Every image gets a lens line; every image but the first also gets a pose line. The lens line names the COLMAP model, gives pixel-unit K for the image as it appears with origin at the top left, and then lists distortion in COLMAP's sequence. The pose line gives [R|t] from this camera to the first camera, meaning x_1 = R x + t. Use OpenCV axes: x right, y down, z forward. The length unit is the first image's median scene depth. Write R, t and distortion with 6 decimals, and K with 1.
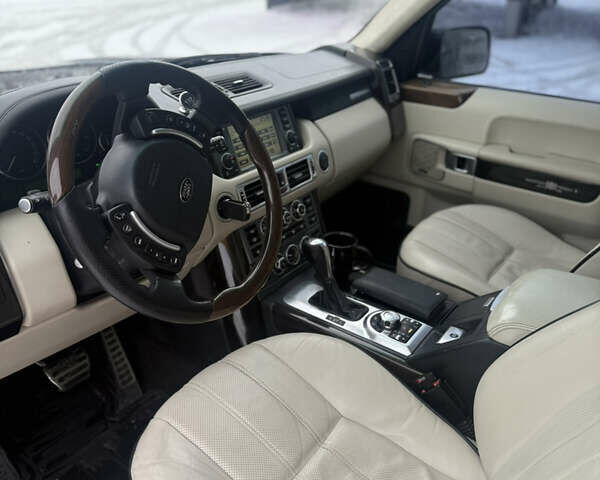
lens RADIAL K [[554.9, 0, 296.0], [0, 554.9, 242.6], [0, 0, 1]] dist [0.152837, -0.282701]
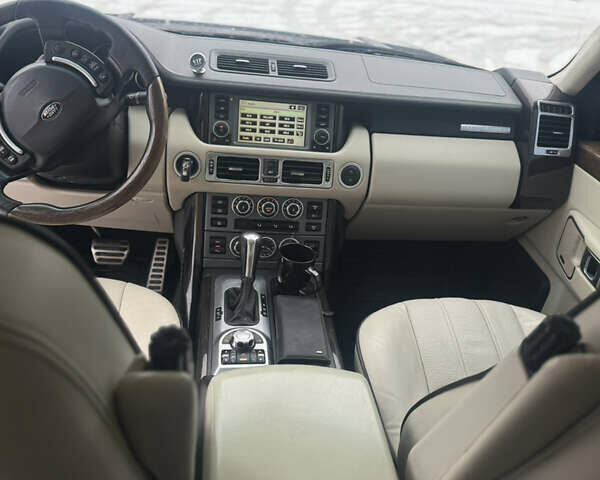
lens RADIAL K [[554.9, 0, 296.0], [0, 554.9, 242.6], [0, 0, 1]] dist [0.152837, -0.282701]
pose [[0.664947, 0.422833, -0.615676, 0.619962], [-0.425546, 0.891918, 0.152950, -0.155441], [0.613805, 0.160295, 0.773013, 0.275854]]
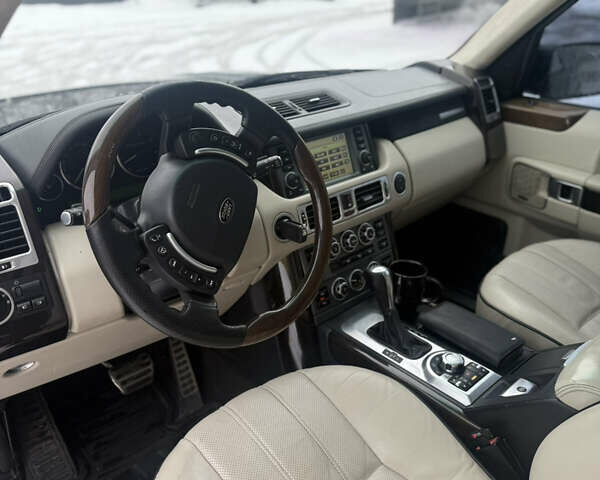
lens RADIAL K [[559.1, 0, 296.7], [0, 559.1, 237.9], [0, 0, 1]] dist [0.130414, -0.266181]
pose [[0.977304, 0.068433, -0.200484, 0.079437], [-0.074132, 0.997026, -0.021048, -0.022196], [0.198447, 0.035432, 0.979471, 0.036507]]
